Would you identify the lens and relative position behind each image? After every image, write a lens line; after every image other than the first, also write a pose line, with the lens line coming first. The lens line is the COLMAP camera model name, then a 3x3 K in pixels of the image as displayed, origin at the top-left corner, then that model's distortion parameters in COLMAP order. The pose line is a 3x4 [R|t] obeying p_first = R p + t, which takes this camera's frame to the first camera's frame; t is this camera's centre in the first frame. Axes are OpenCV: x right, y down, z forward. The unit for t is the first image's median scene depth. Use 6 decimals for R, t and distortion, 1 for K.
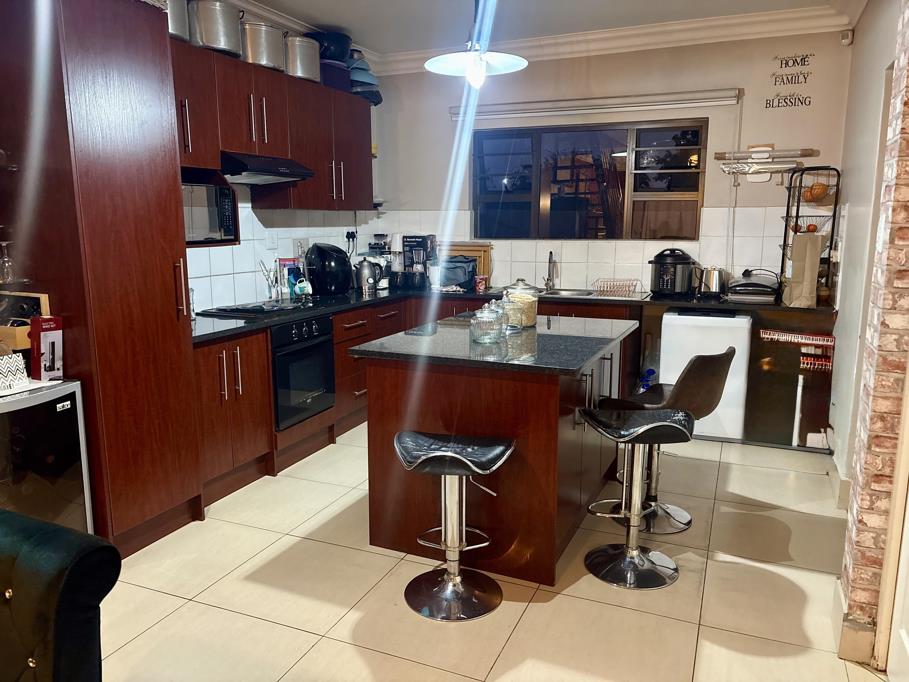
lens RADIAL K [[681.9, 0, 454.5], [0, 681.9, 341.0], [0, 0, 1]] dist [0.055049, -0.061489]
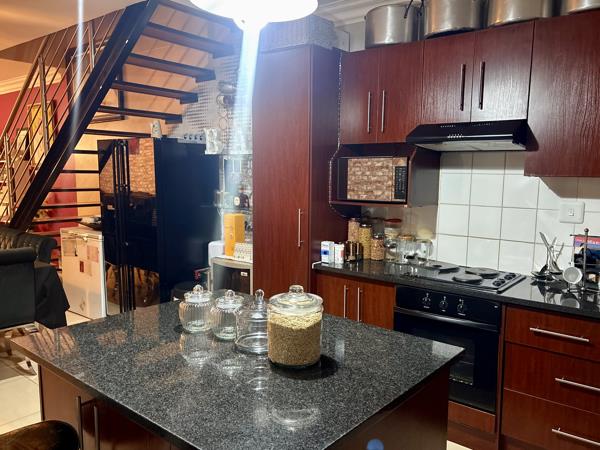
lens RADIAL K [[450.1, 0, 300.0], [0, 450.1, 225.0], [0, 0, 1]] dist [0.055049, -0.061489]
pose [[-0.247865, 0.113634, -0.962107, 0.432577], [-0.183427, 0.969630, 0.161779, -0.195567], [0.951272, 0.216576, -0.219493, 0.980634]]
